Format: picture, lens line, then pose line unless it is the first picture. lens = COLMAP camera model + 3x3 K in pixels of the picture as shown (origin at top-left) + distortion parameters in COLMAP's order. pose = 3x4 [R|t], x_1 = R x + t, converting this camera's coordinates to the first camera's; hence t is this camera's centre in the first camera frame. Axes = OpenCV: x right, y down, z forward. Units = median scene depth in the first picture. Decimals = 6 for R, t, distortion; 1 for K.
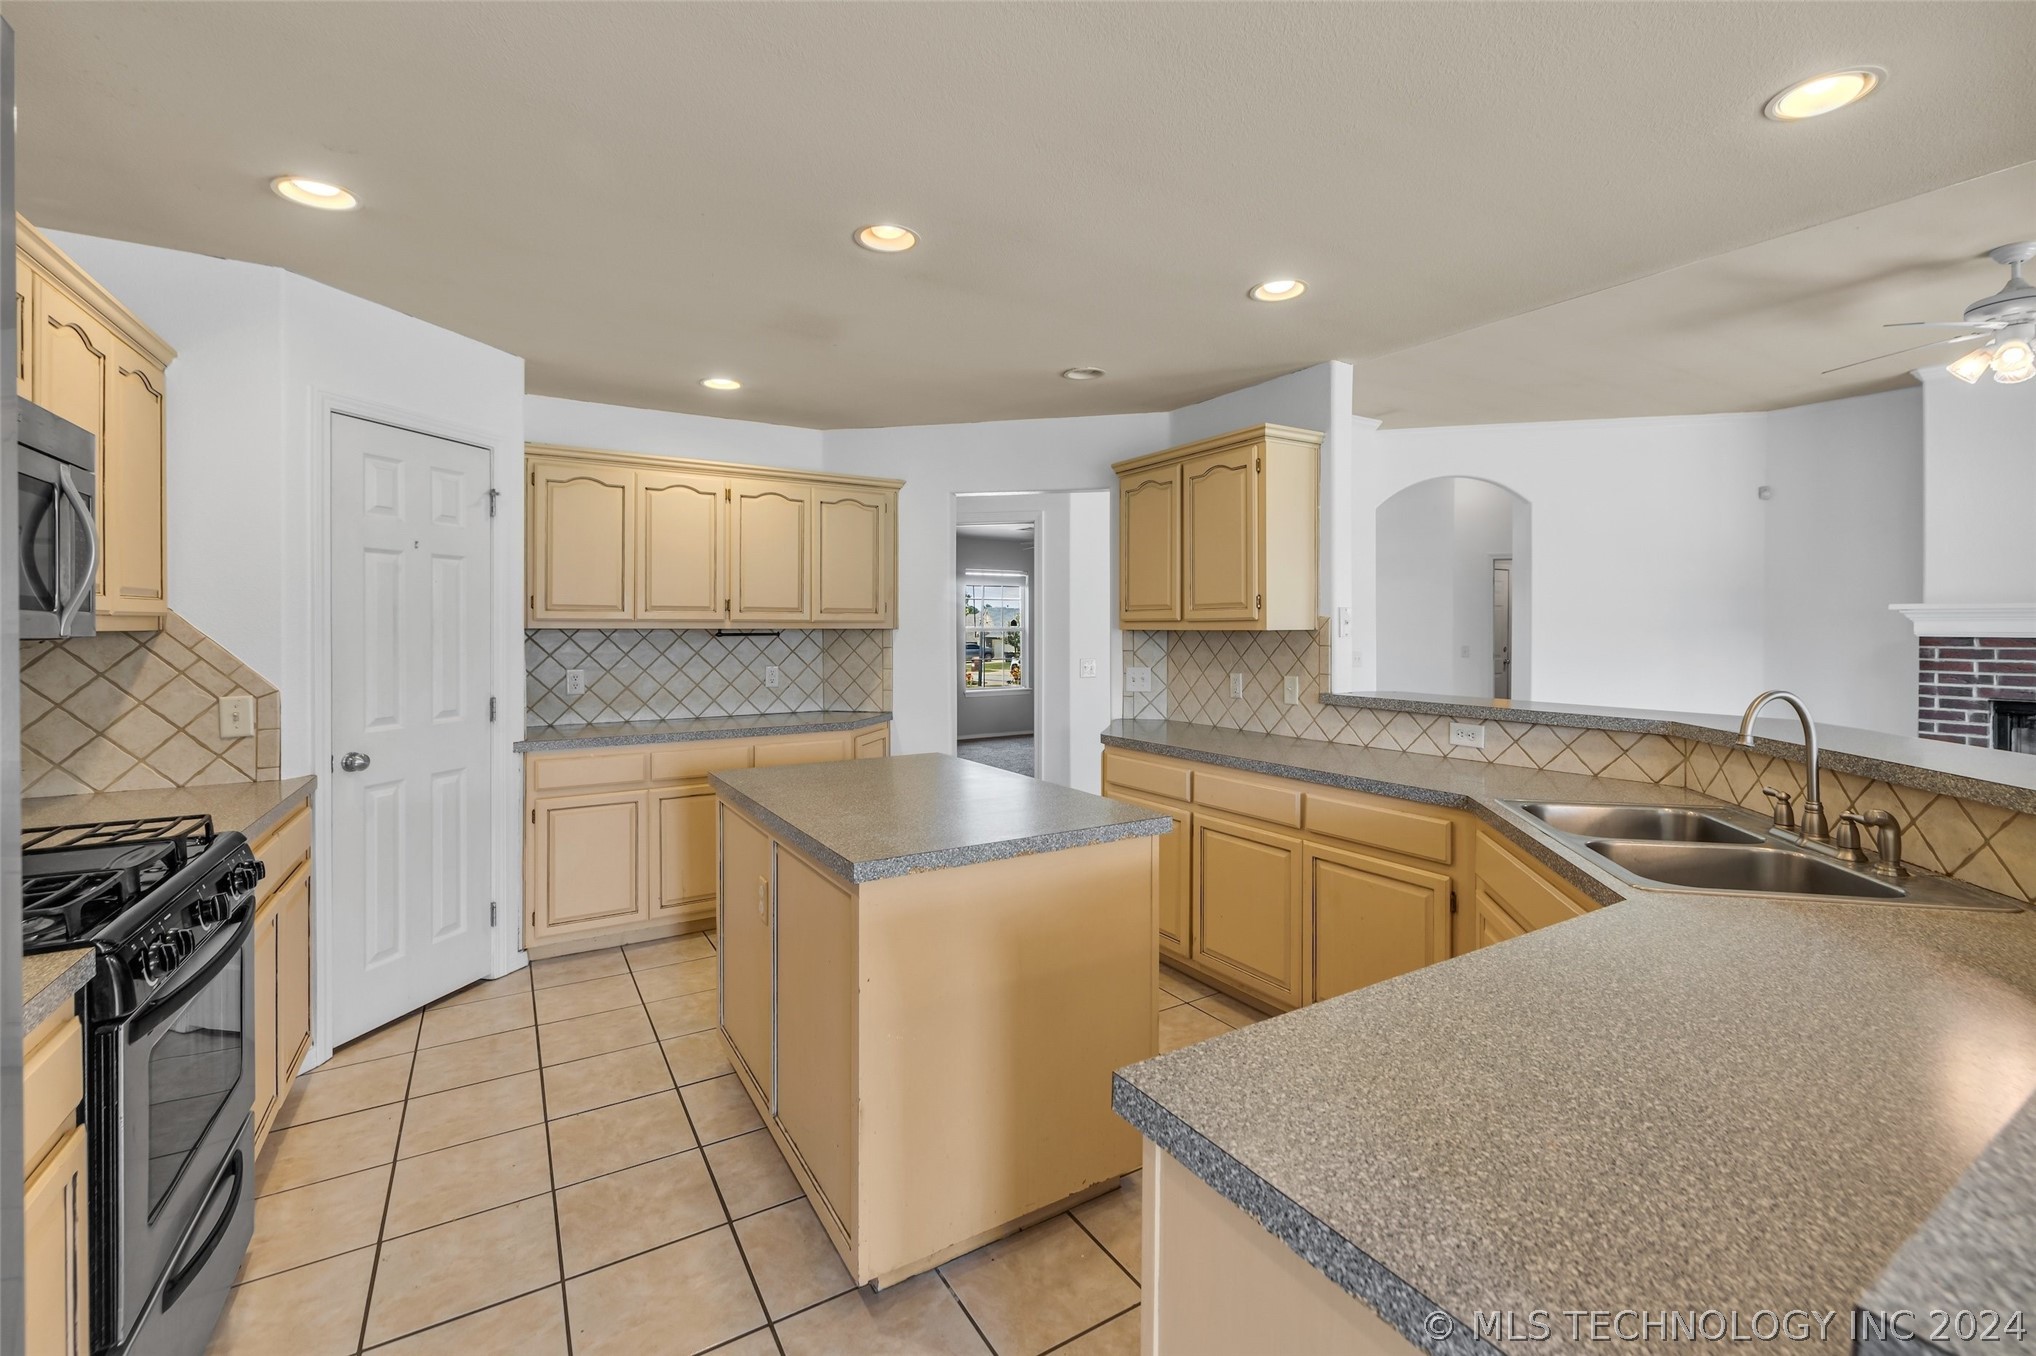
lens RADIAL K [[862.8, 0, 1023.6], [0, 862.8, 629.0], [0, 0, 1]] dist [-0.001681, -0.000091]
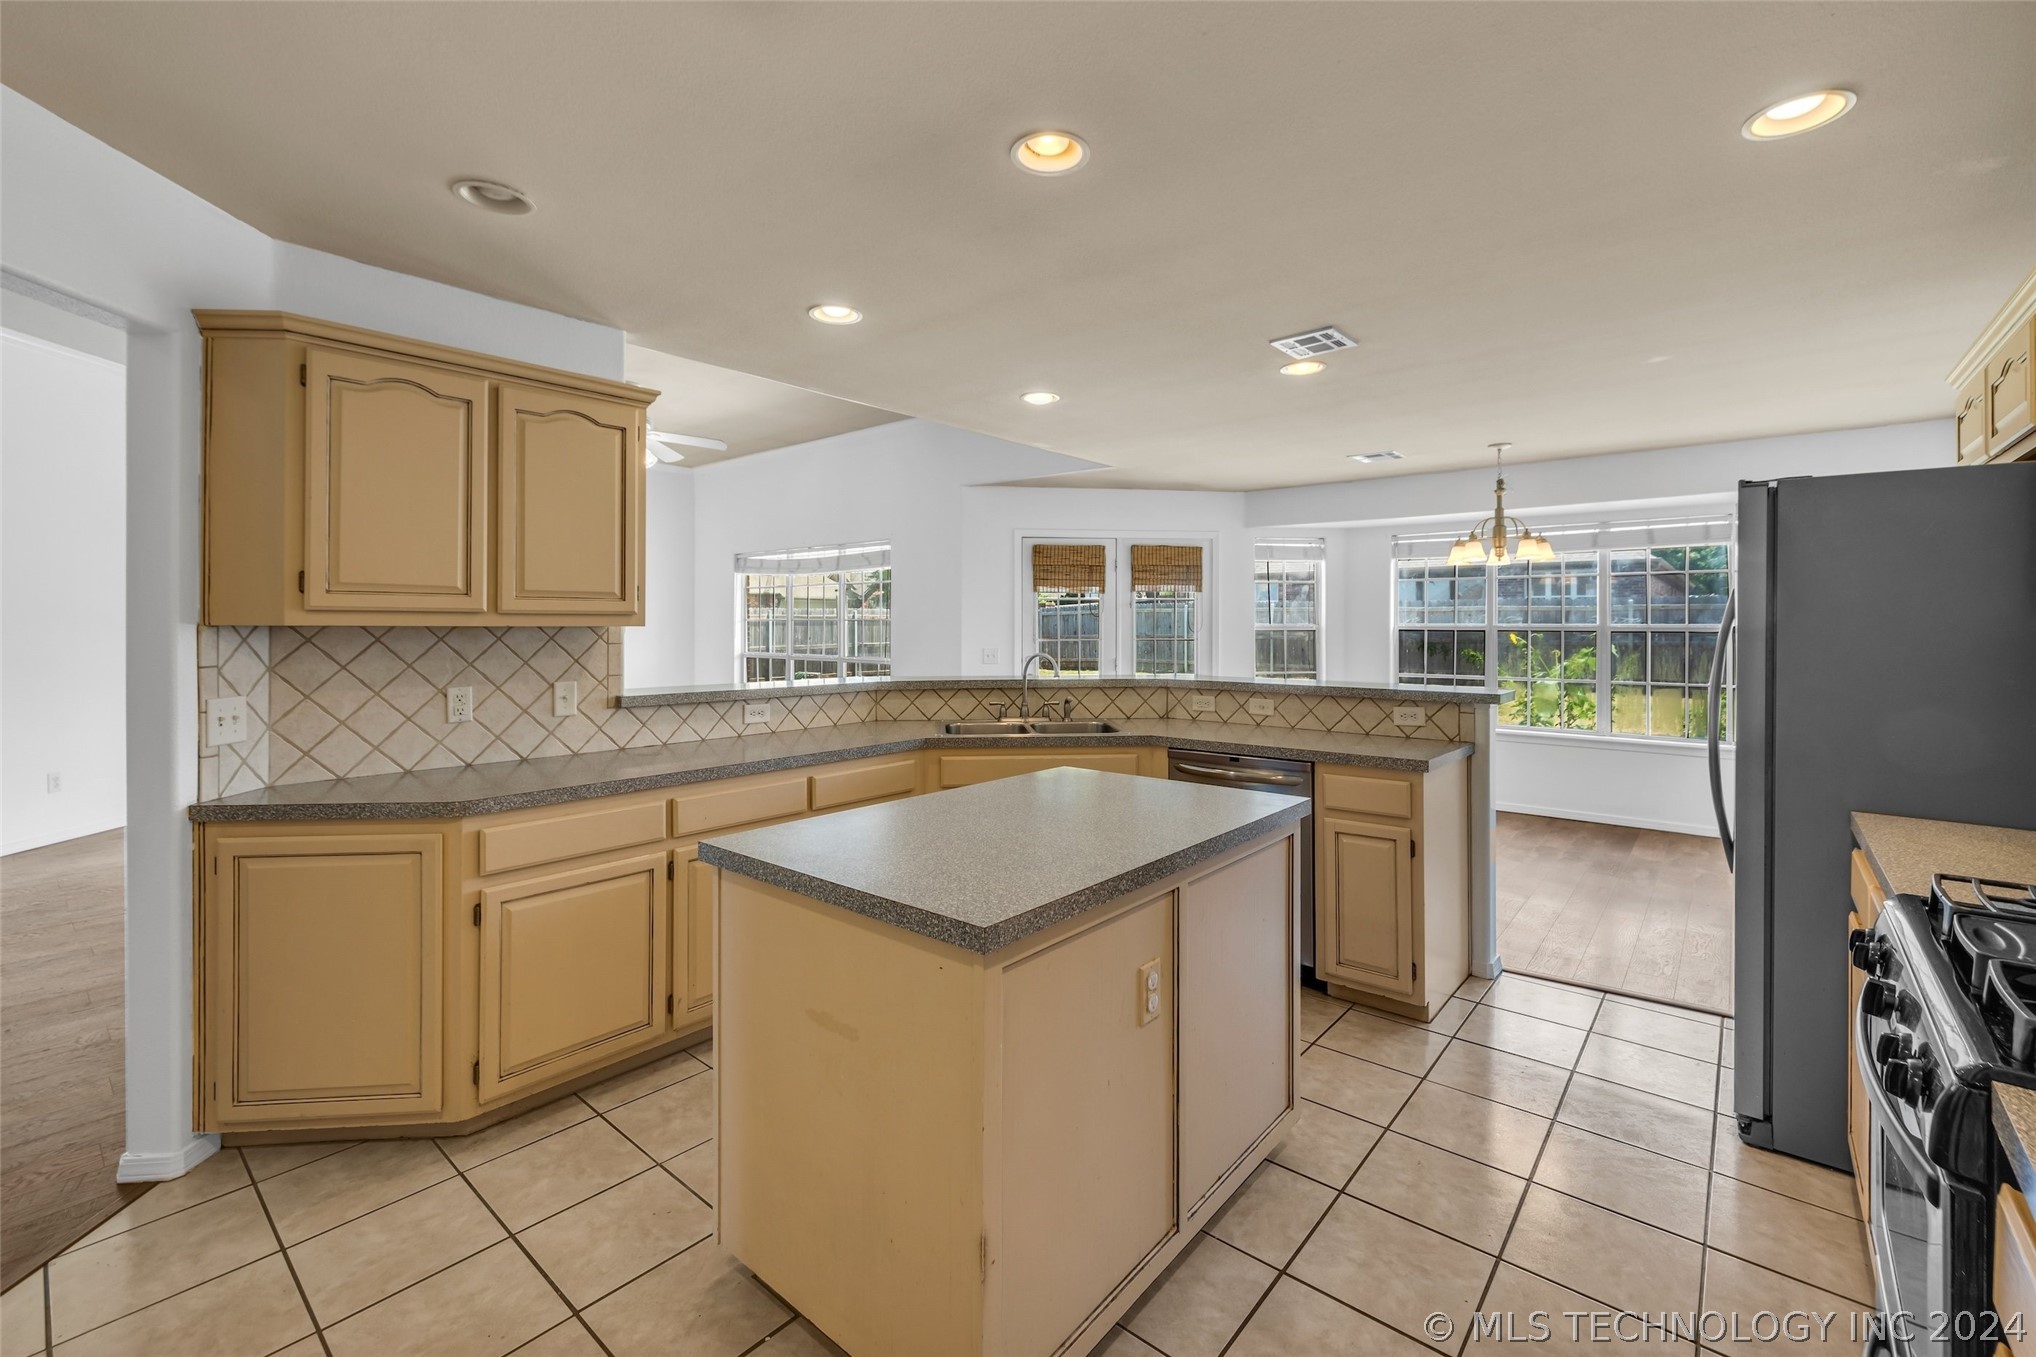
lens RADIAL K [[862.8, 0, 1023.8], [0, 862.8, 624.5], [0, 0, 1]] dist [-0.001681, -0.000091]
pose [[-0.311277, 0.000310, 0.950319, -0.535345], [-0.002470, 0.999996, -0.001136, -0.000307], [-0.950316, -0.002701, -0.311275, 0.735216]]
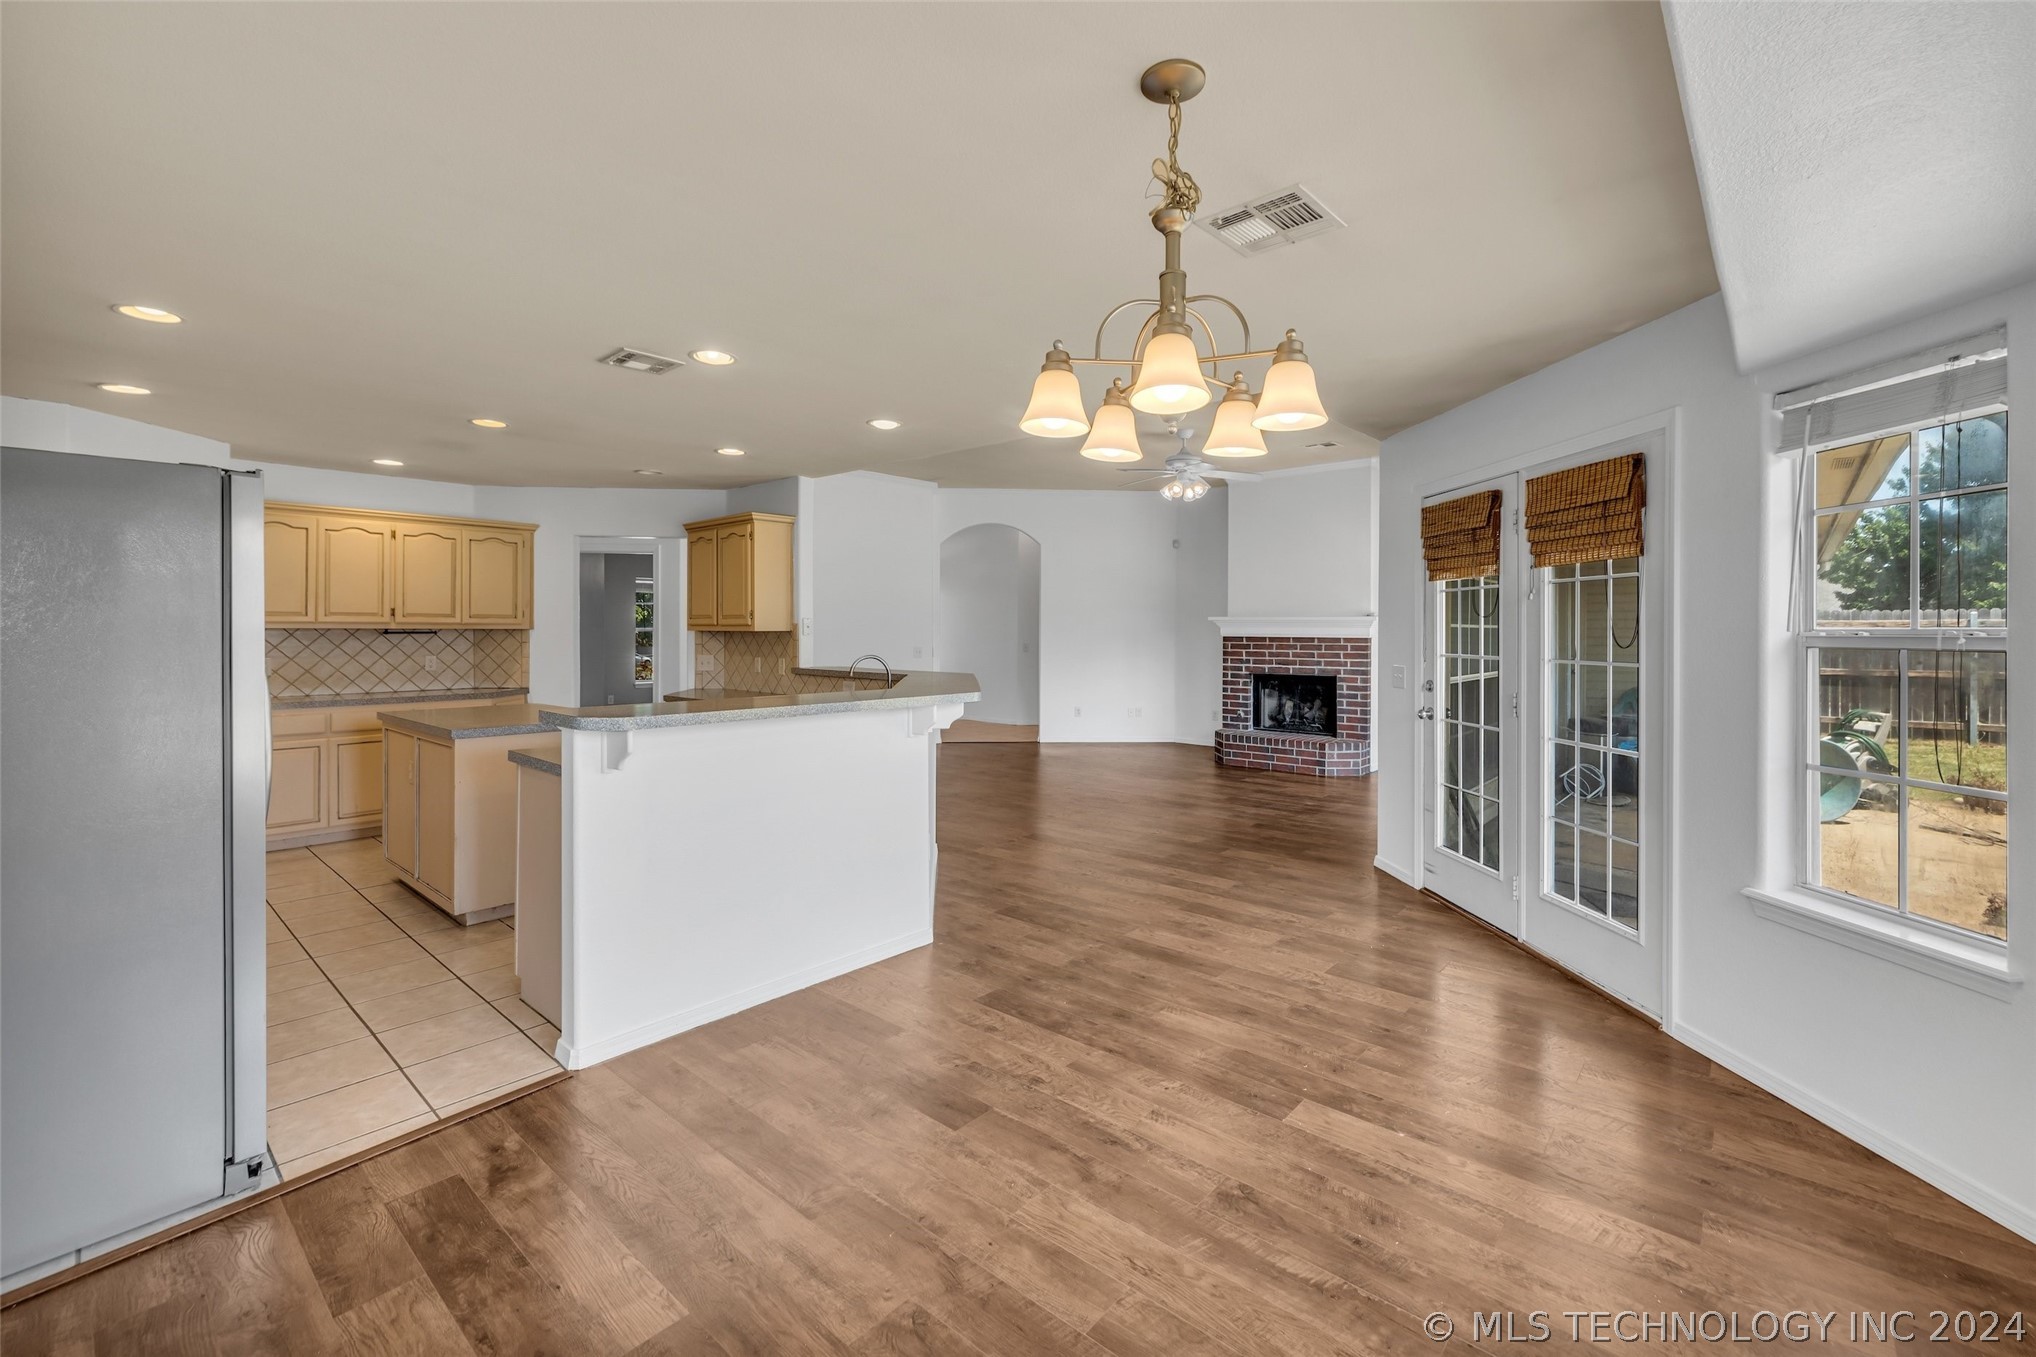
lens RADIAL K [[862.8, 0, 1025.6], [0, 862.8, 632.5], [0, 0, 1]] dist [-0.001681, -0.000091]
pose [[0.956363, 0.003267, 0.292163, 0.239643], [-0.004218, 0.999988, 0.002624, -0.002000], [-0.292151, -0.003742, 0.956365, -0.663870]]
